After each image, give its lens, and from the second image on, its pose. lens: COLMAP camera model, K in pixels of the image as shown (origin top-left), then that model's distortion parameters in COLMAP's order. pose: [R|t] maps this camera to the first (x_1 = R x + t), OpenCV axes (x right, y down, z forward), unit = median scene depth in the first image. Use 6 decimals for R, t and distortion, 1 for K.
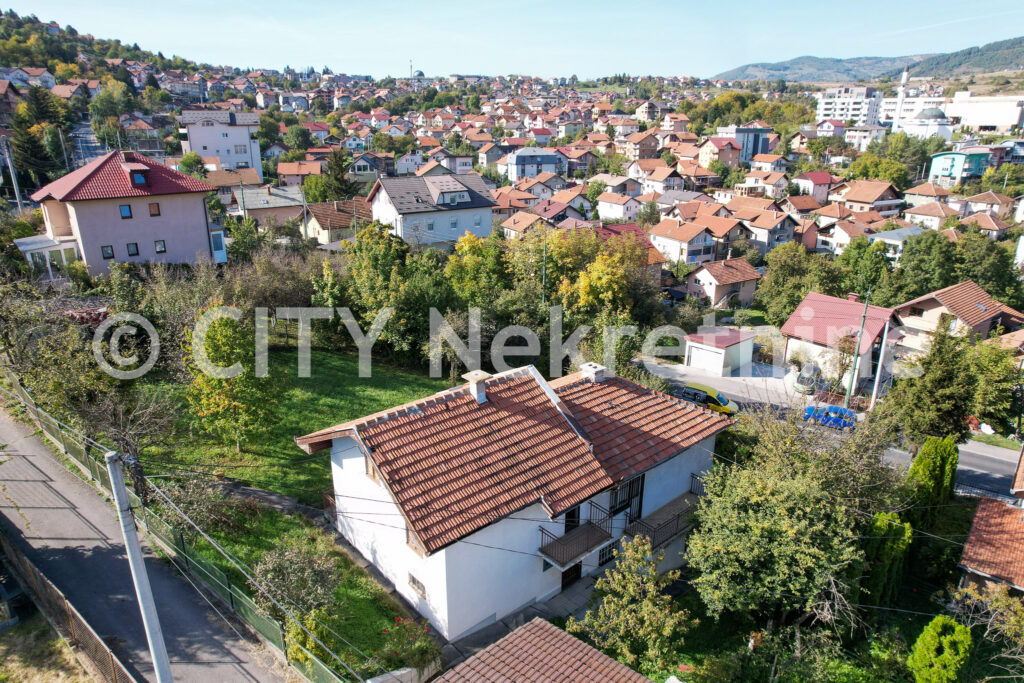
lens RADIAL K [[654.2, 0, 515.8], [0, 654.2, 342.0], [0, 0, 1]] dist [-0.074671, 0.067794]
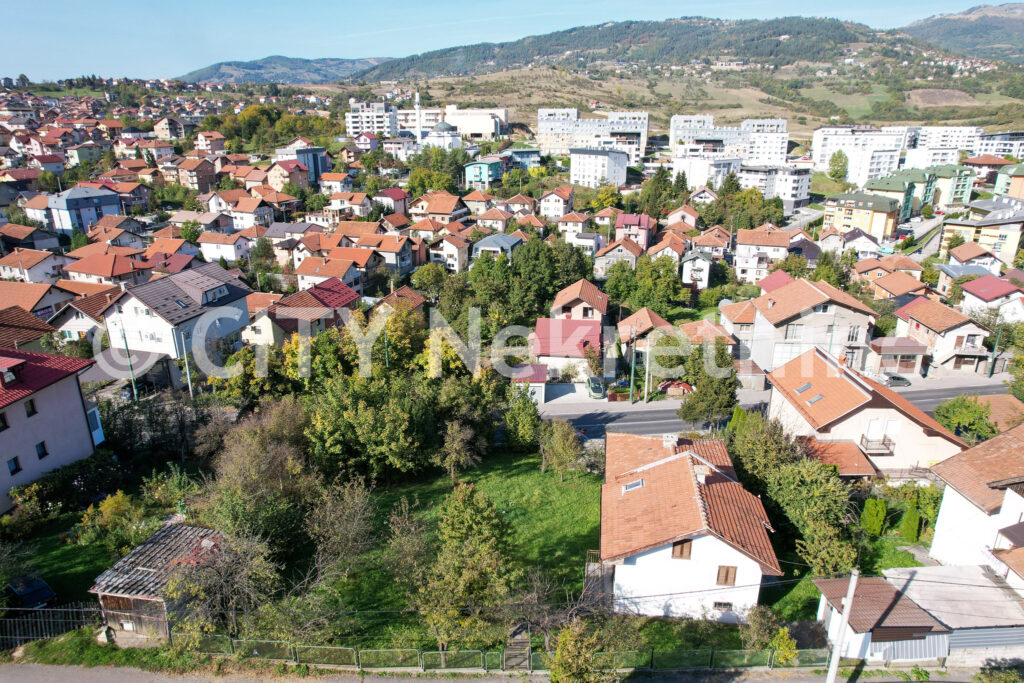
lens RADIAL K [[654.2, 0, 515.8], [0, 654.2, 342.0], [0, 0, 1]] dist [-0.074671, 0.067794]
pose [[0.748713, -0.227077, 0.622788, -0.099125], [0.225269, 0.970744, 0.083129, -0.036351], [-0.623444, 0.078055, 0.777962, 0.002090]]
